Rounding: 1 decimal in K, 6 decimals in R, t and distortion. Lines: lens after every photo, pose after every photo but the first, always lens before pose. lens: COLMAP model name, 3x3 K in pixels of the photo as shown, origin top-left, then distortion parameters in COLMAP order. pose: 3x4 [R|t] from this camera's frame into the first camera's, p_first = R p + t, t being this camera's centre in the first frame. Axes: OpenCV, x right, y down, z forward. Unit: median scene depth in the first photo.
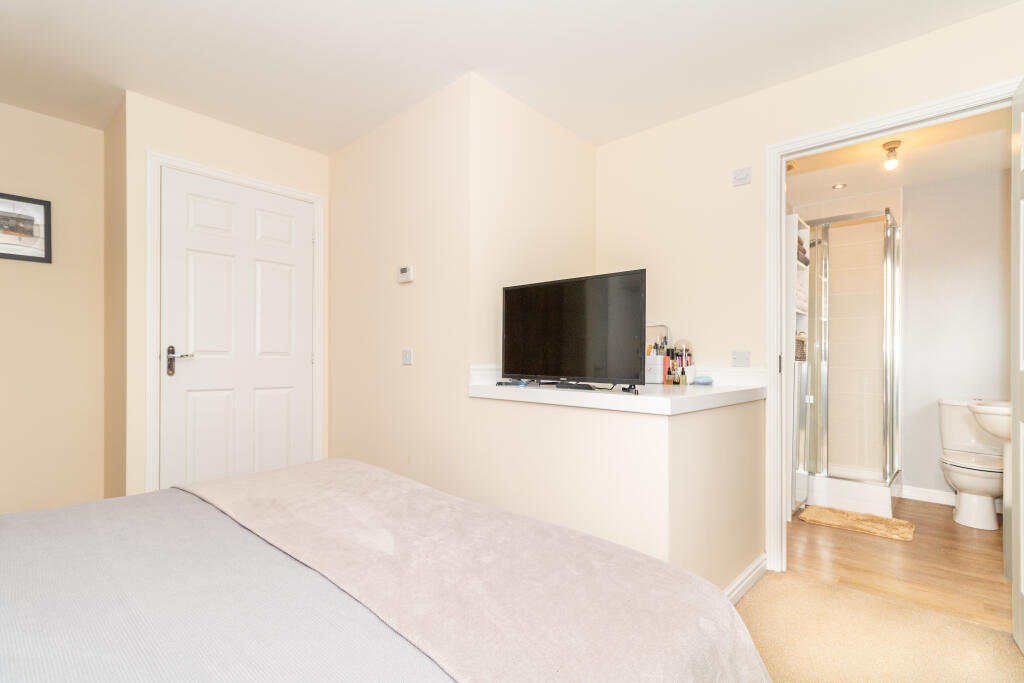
lens RADIAL K [[459.4, 0, 512.0], [0, 459.4, 341.5], [0, 0, 1]] dist [-0.002024, -0.000232]
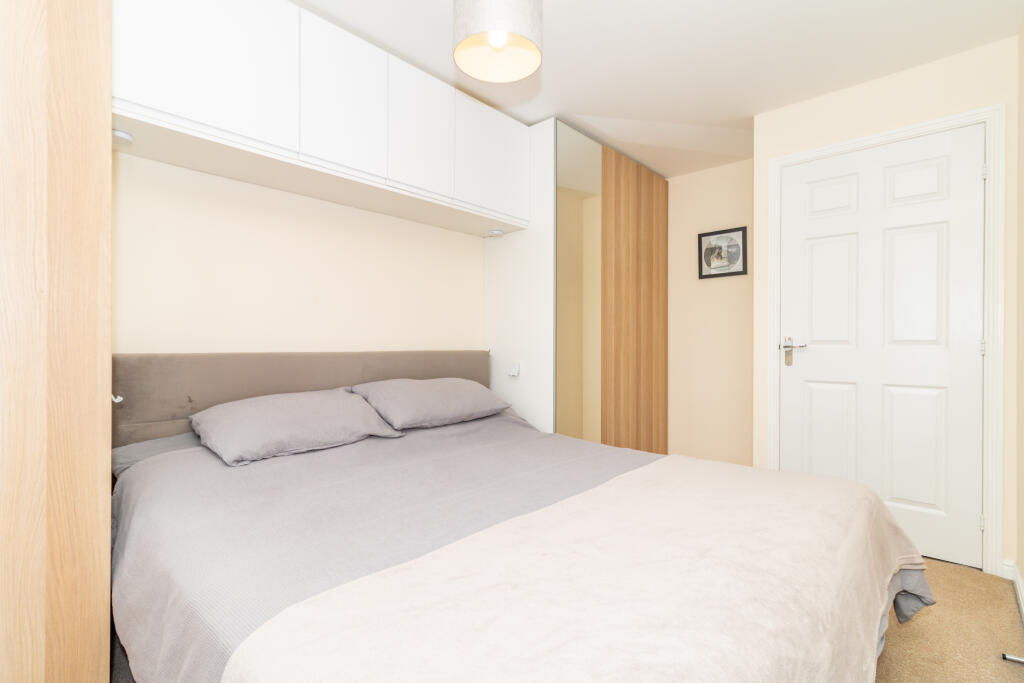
lens RADIAL K [[459.4, 0, 512.0], [0, 459.4, 341.5], [0, 0, 1]] dist [-0.002024, -0.000232]
pose [[-0.025335, -0.007671, -0.999650, 0.327638], [0.030640, 0.999495, -0.008446, 0.009610], [0.999209, -0.030844, -0.025087, 0.405433]]
